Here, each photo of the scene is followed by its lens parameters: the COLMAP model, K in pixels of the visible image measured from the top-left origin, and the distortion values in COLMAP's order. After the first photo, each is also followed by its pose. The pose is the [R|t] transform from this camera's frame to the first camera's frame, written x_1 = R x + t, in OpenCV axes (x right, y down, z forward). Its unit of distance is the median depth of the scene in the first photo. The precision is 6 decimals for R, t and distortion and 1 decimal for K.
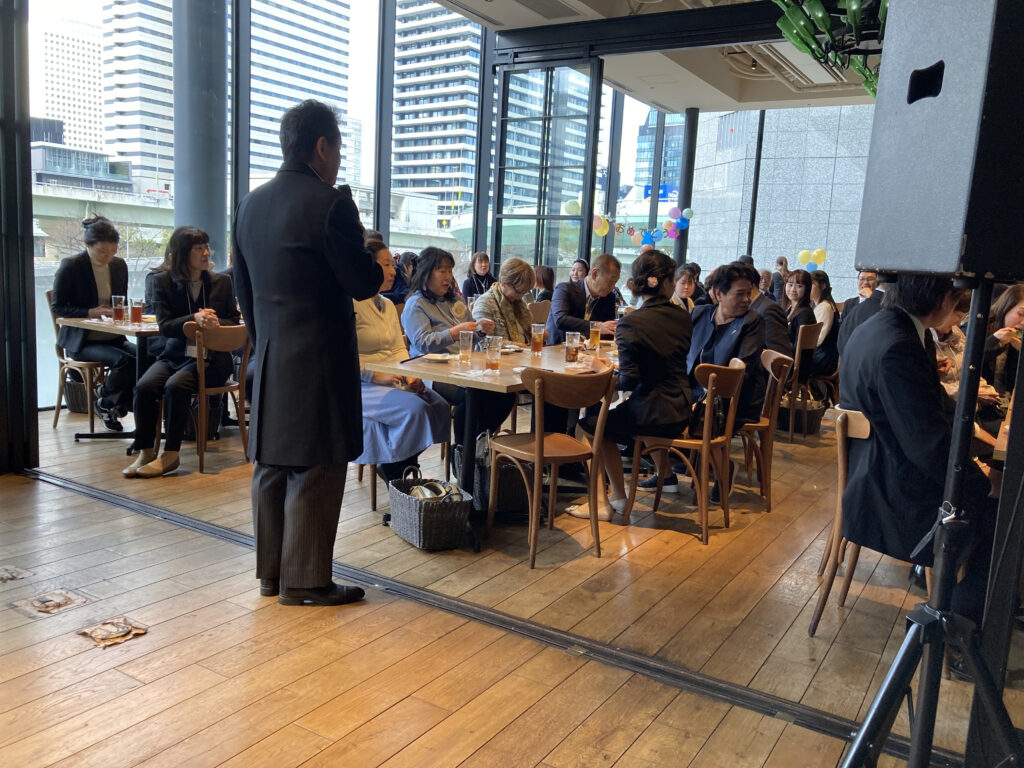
lens RADIAL K [[824.9, 0, 512.5], [0, 824.9, 387.3], [0, 0, 1]] dist [0.014714, 0.009718]
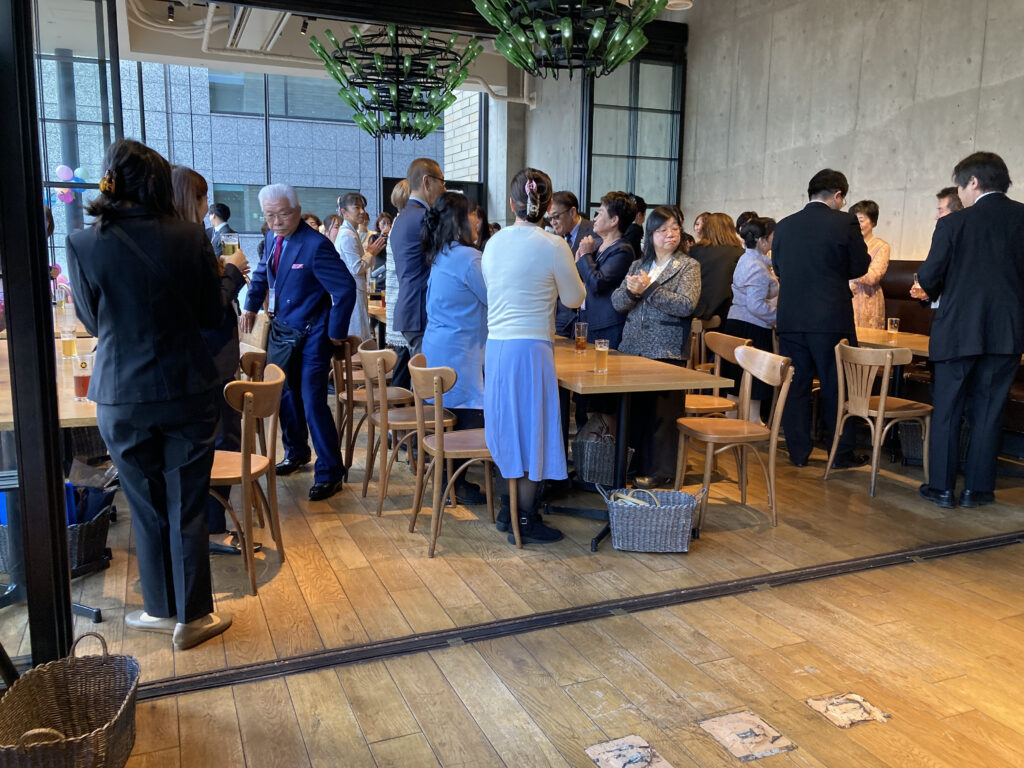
lens RADIAL K [[824.9, 0, 509.5], [0, 824.9, 382.7], [0, 0, 1]] dist [0.014714, 0.009718]
pose [[0.564647, -0.168091, 0.808034, -0.212274], [0.130893, 0.984888, 0.113414, -0.034019], [-0.814887, 0.041727, 0.578116, 0.112731]]
